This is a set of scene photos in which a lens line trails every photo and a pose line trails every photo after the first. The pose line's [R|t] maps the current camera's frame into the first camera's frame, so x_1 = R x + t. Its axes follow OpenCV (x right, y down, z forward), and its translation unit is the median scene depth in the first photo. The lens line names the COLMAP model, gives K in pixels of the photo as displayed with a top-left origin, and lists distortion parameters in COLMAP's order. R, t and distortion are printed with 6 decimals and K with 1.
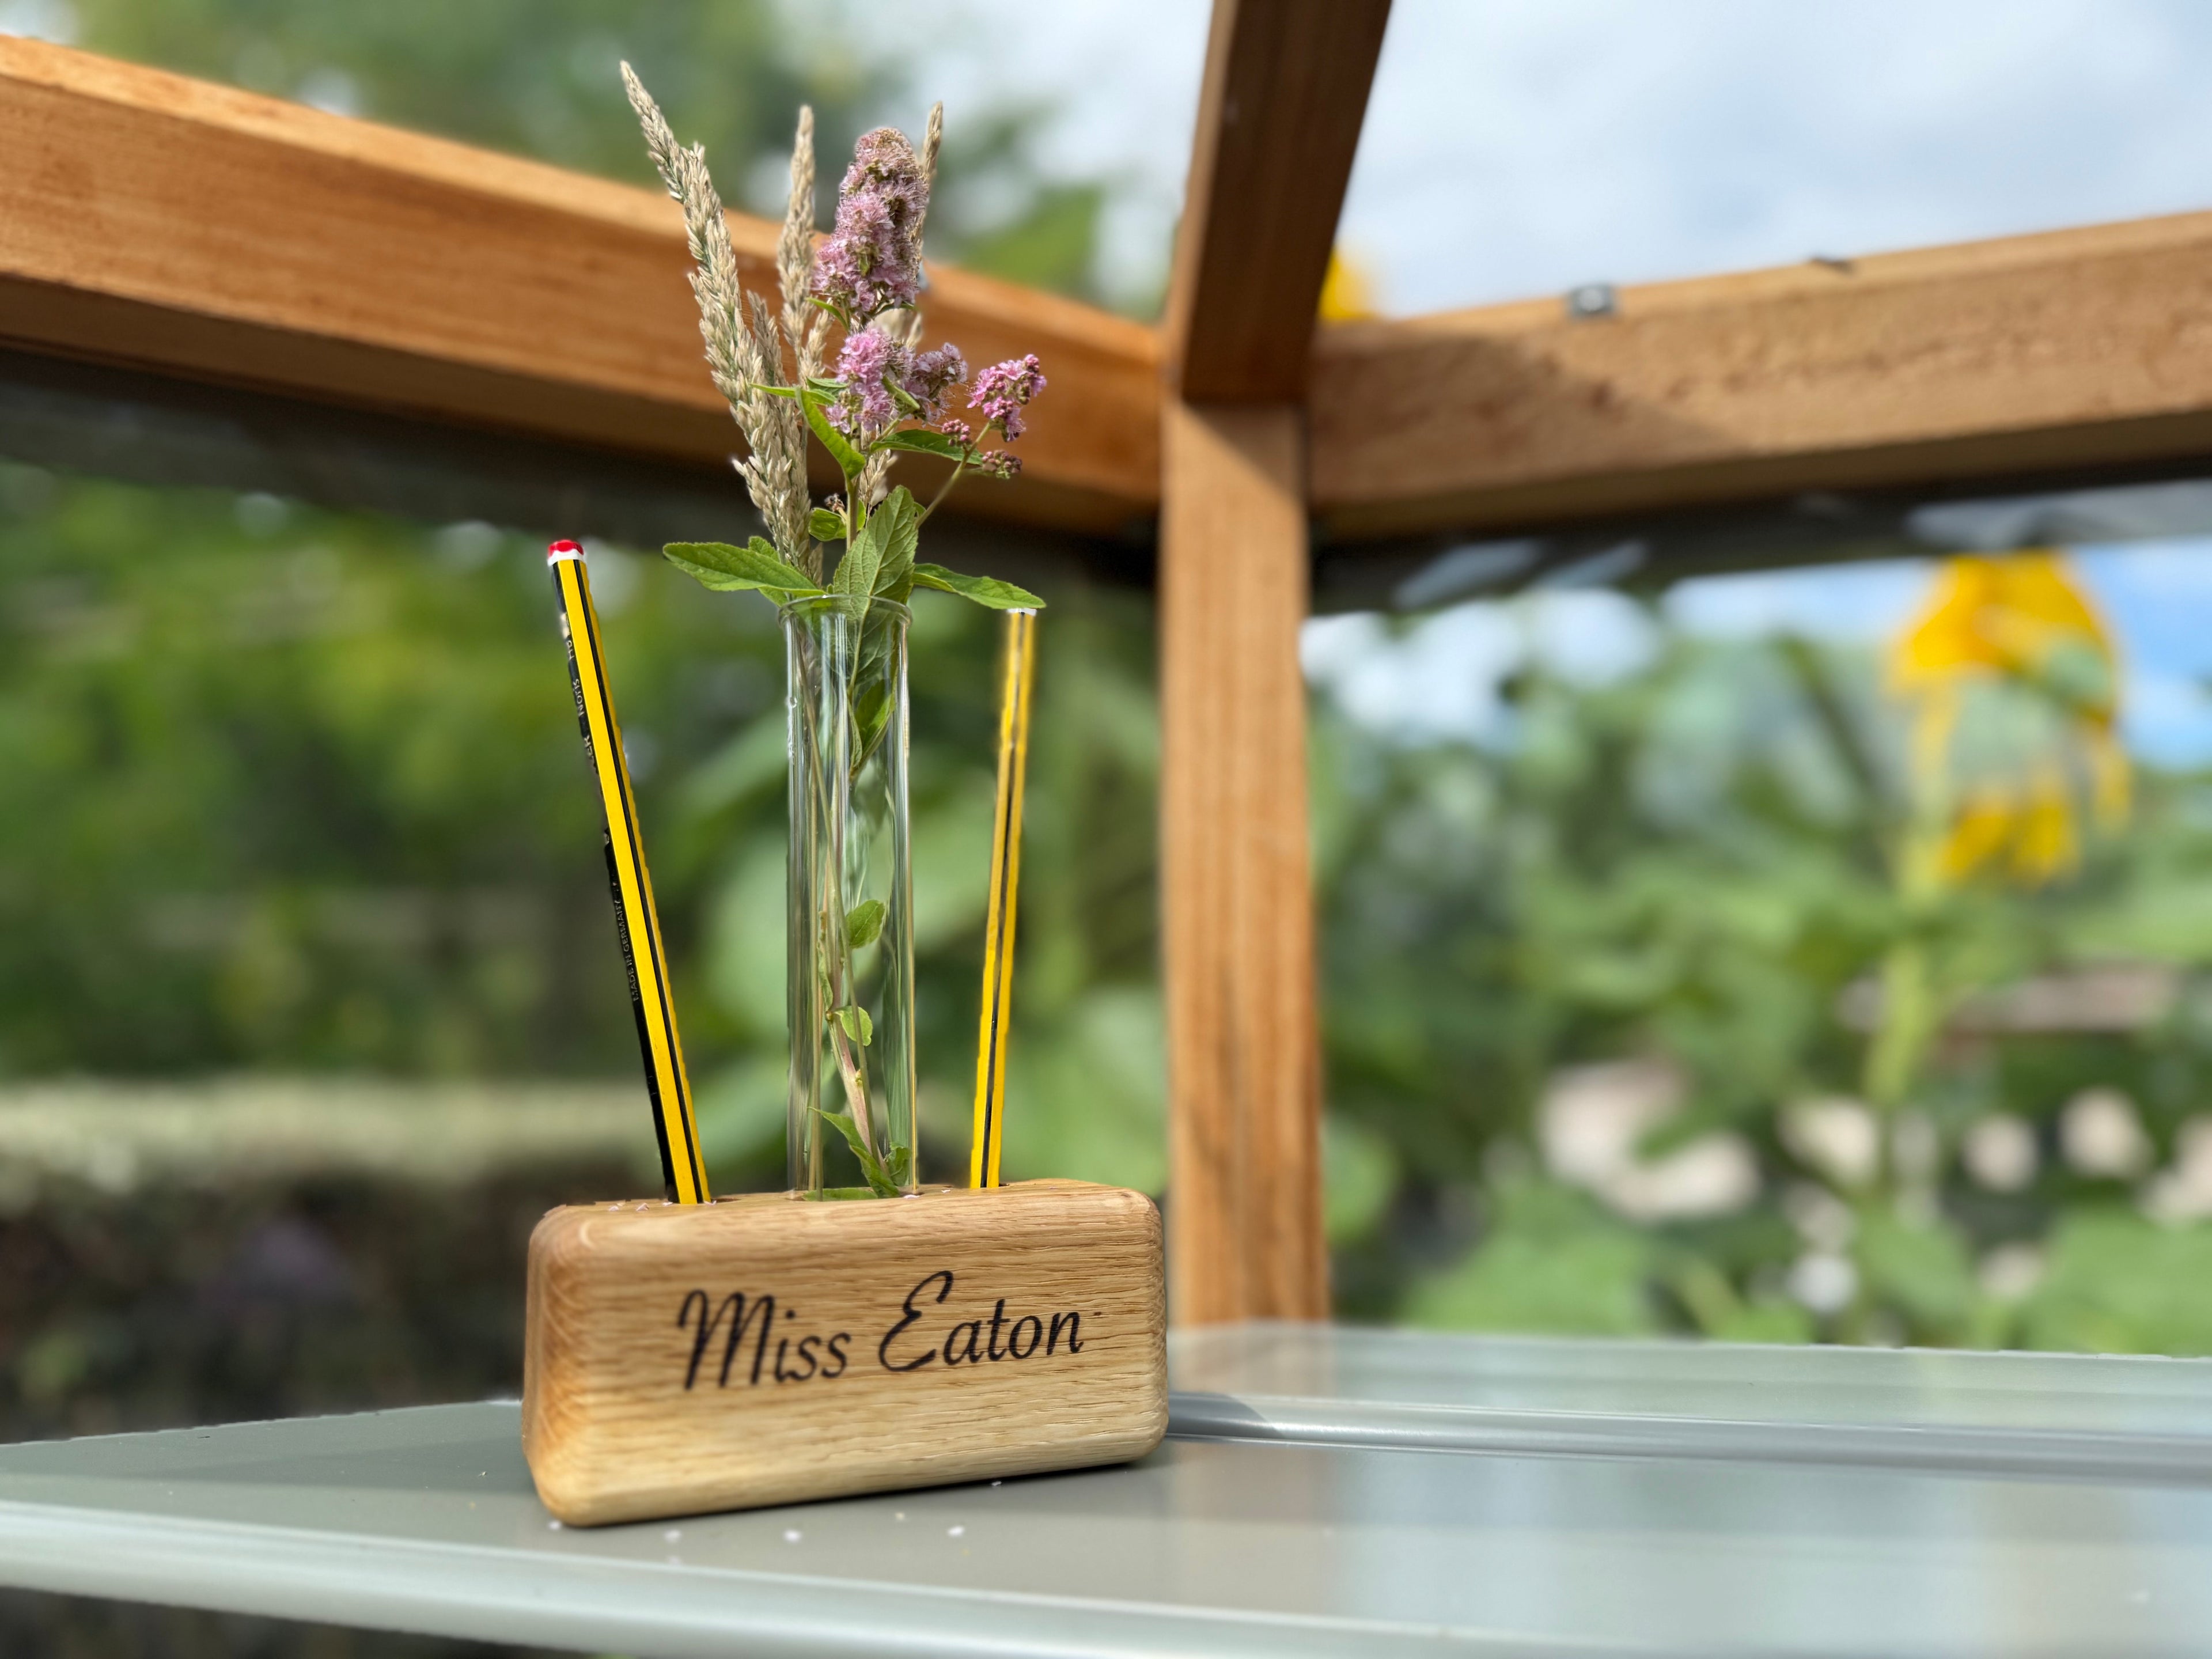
lens RADIAL K [[1638.8, 0, 1106.0], [0, 1638.8, 829.5], [0, 0, 1]] dist [0.053570, -0.079105]
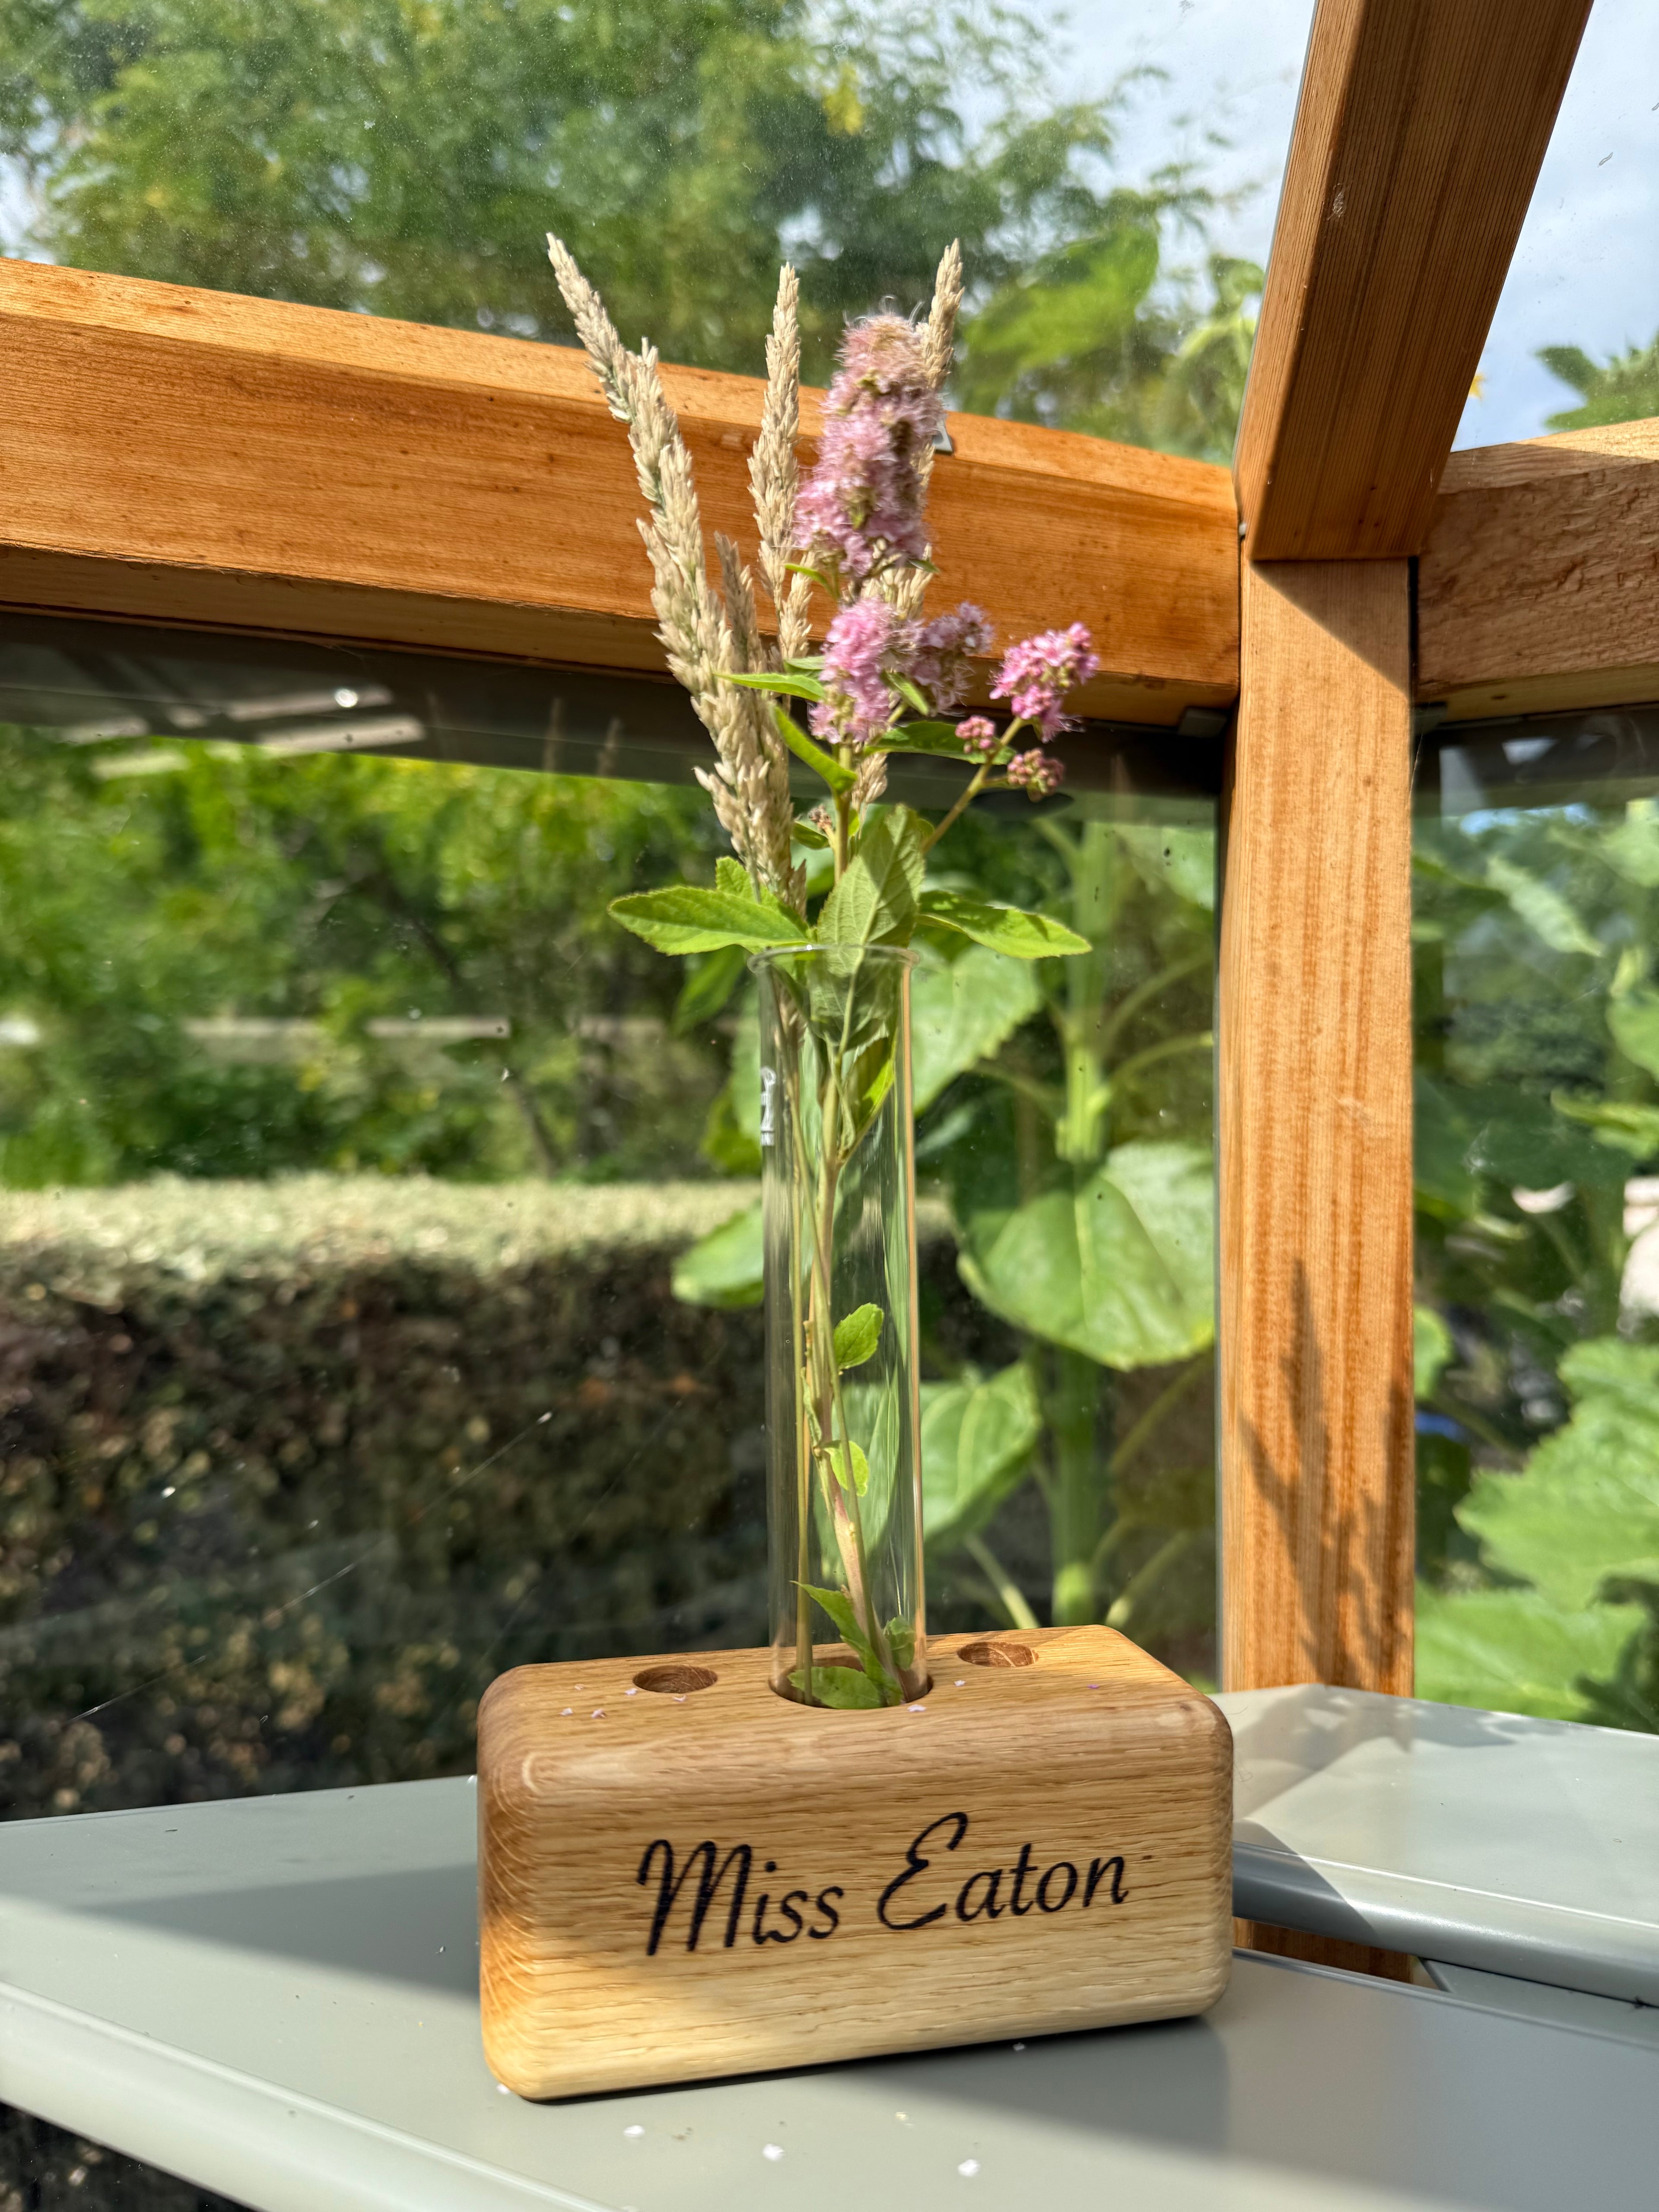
lens RADIAL K [[1622.5, 0, 829.5], [0, 1622.5, 1106.0], [0, 0, 1]] dist [0.059343, -0.142602]
pose [[0.983084, 0.018227, -0.182248, -0.019133], [0.007097, 0.990498, 0.137346, -0.180368], [0.183020, -0.136316, 0.973613, 0.241274]]
